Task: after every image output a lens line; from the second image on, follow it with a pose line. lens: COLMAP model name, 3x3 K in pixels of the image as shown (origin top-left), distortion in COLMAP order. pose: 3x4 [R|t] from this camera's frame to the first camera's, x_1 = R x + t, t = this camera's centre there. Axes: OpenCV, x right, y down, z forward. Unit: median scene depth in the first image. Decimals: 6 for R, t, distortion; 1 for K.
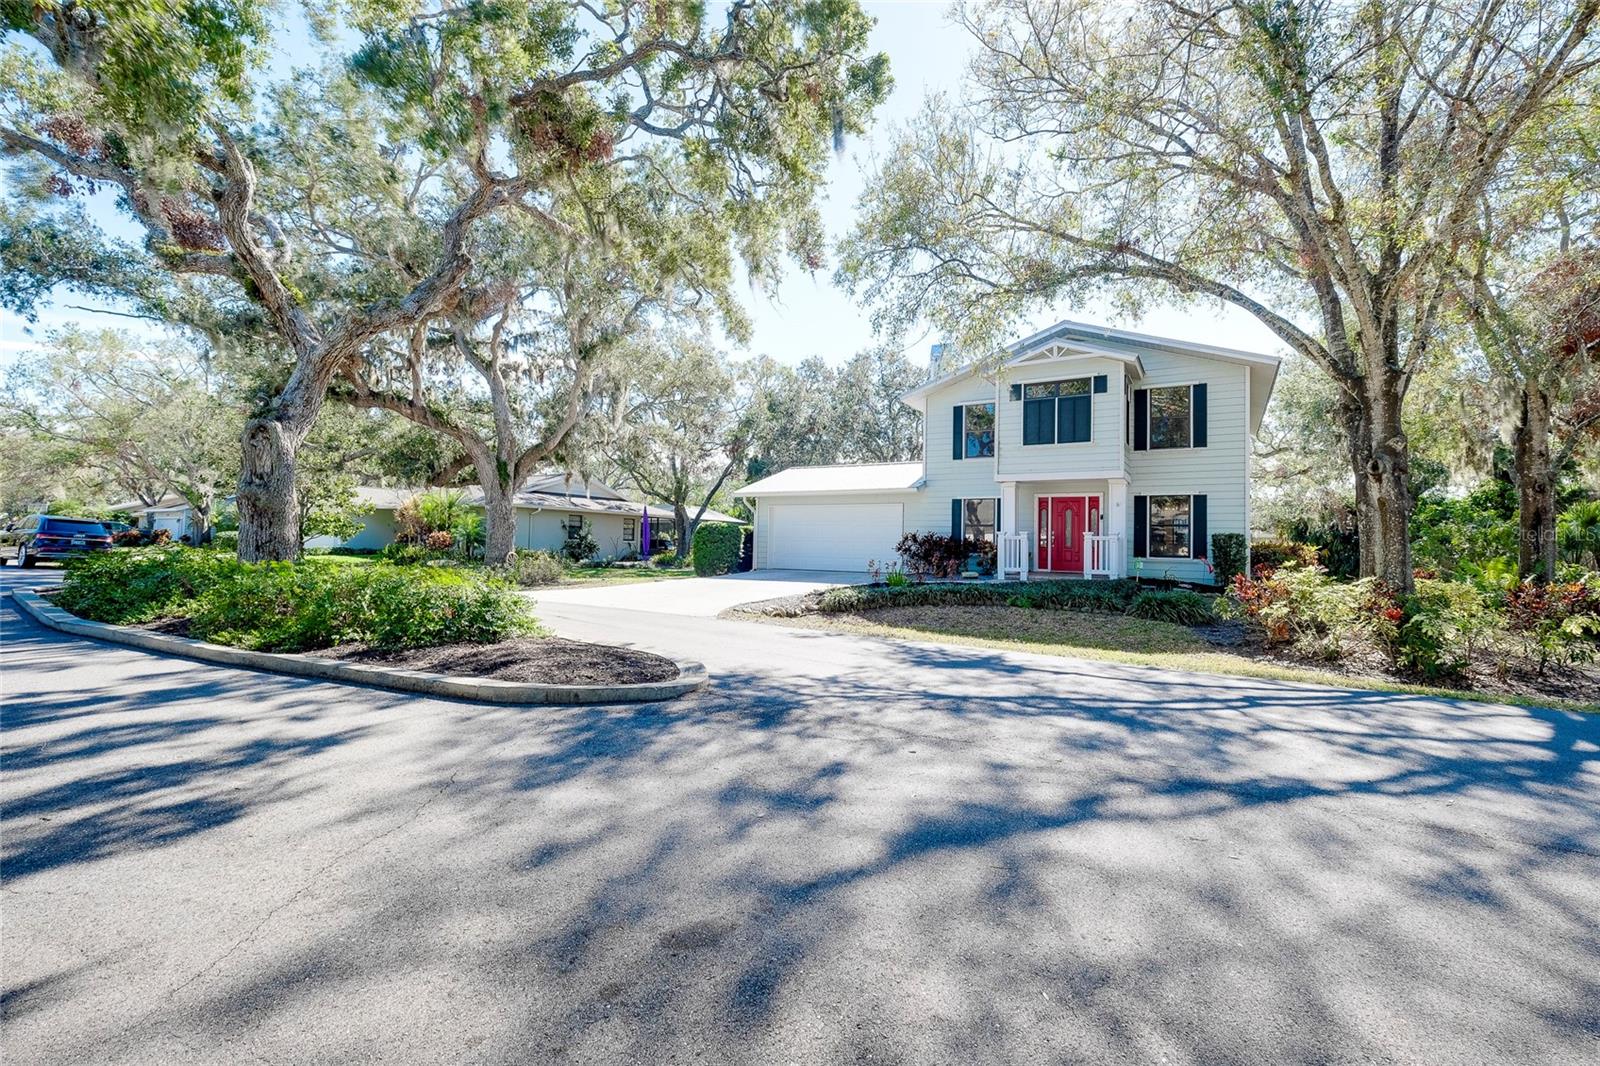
lens RADIAL K [[711.5, 0, 795.1], [0, 711.5, 528.4], [0, 0, 1]] dist [-0.005494, -0.000334]
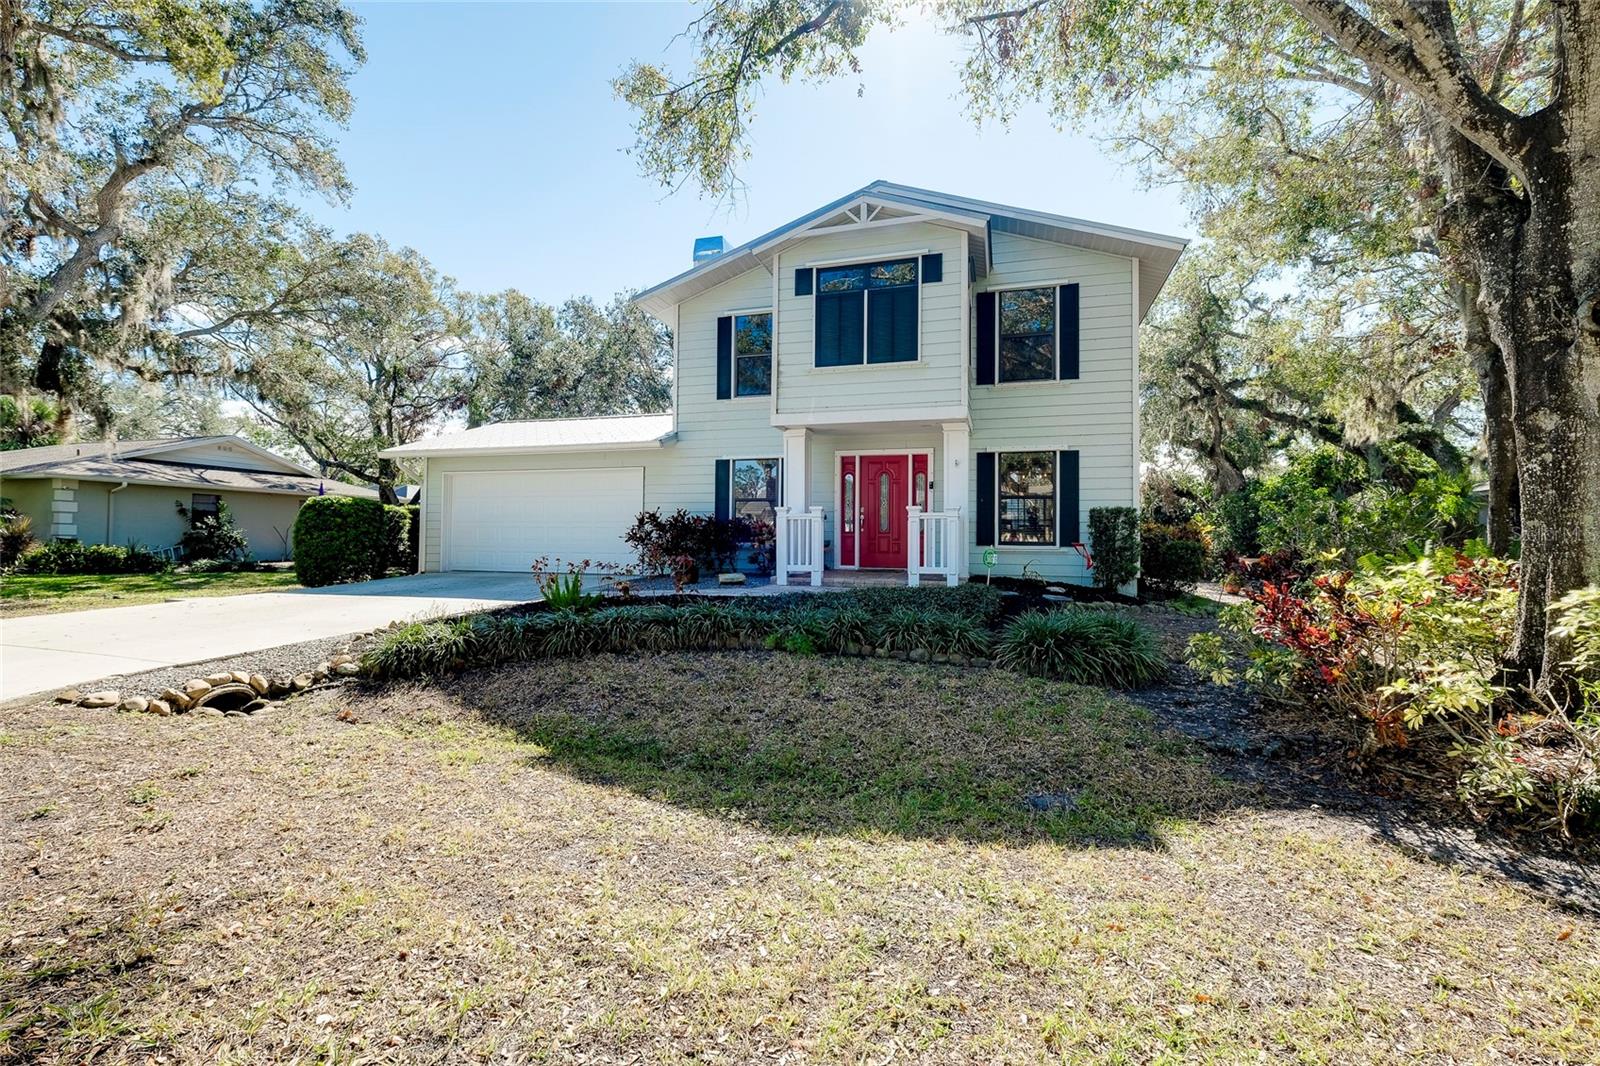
lens RADIAL K [[711.5, 0, 798.7], [0, 711.5, 533.4], [0, 0, 1]] dist [-0.005494, -0.000334]
pose [[0.969057, -0.009505, 0.246653, 0.152577], [0.004582, 0.999779, 0.020528, 0.014904], [-0.246793, -0.018763, 0.968886, 0.400039]]
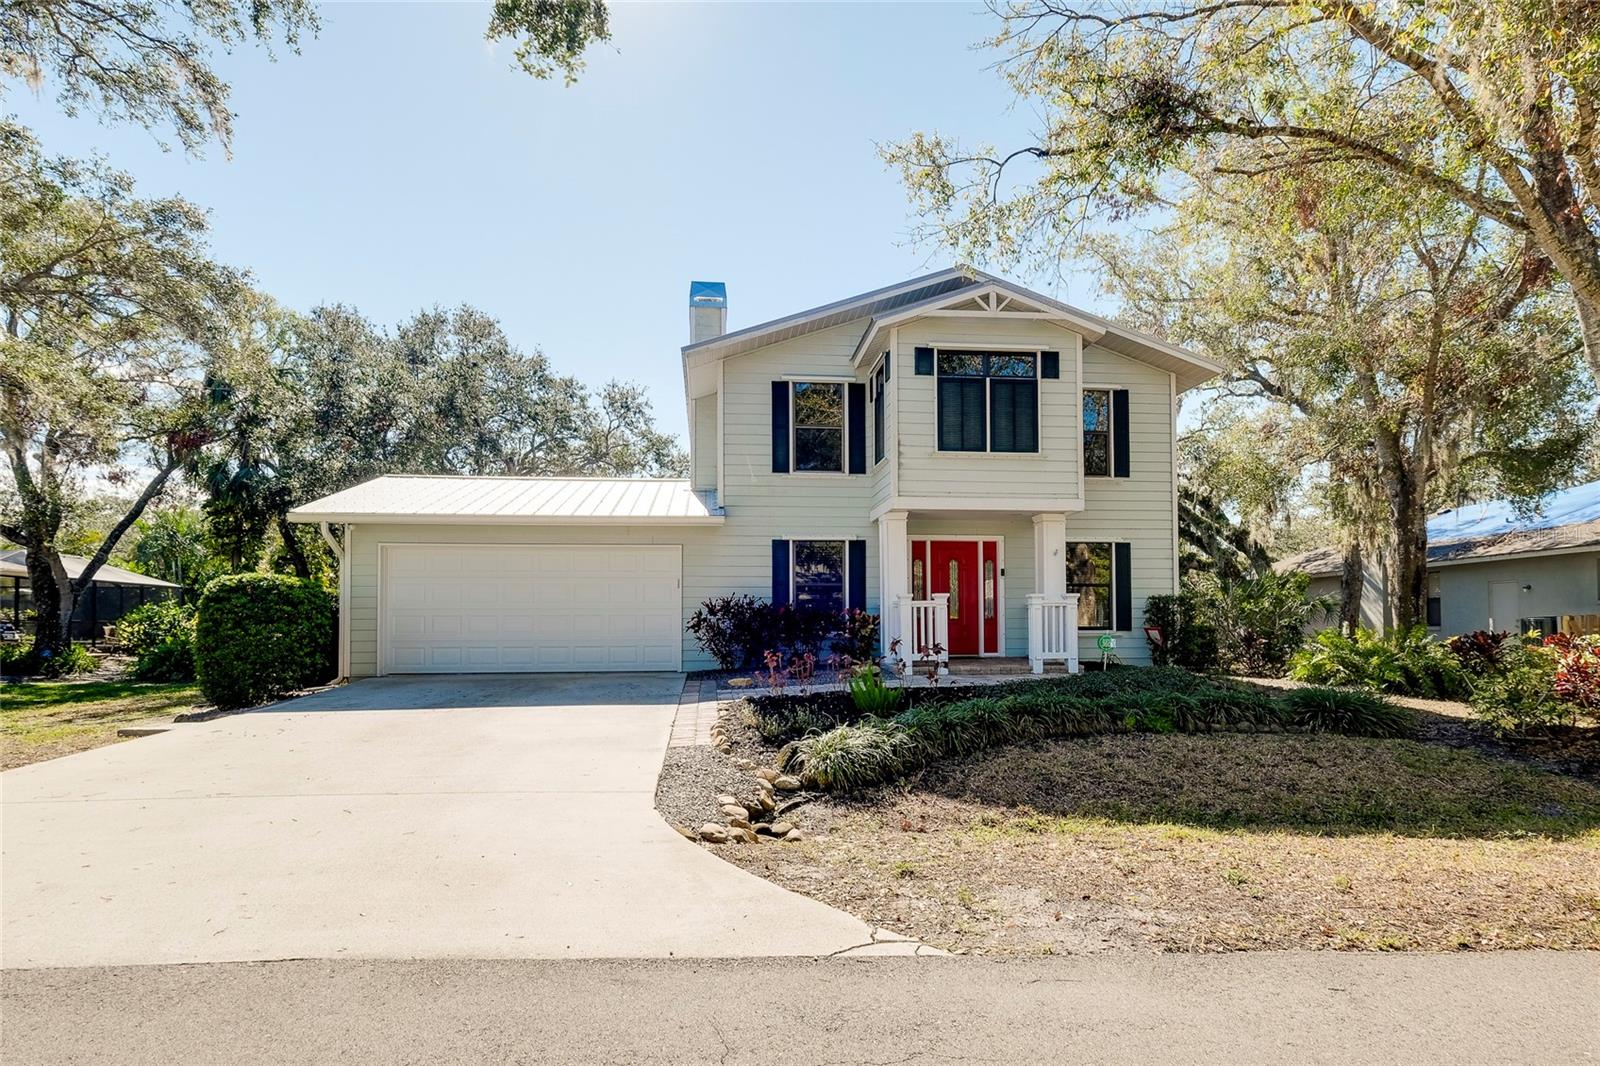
lens RADIAL K [[825.9, 0, 811.2], [0, 825.9, 620.8], [0, 0, 1]] dist [-0.010273, -0.001004]
pose [[0.790850, -0.019717, 0.611693, -0.194376], [0.004317, 0.999636, 0.026640, 0.008224], [-0.611995, -0.018427, 0.790647, 0.508247]]
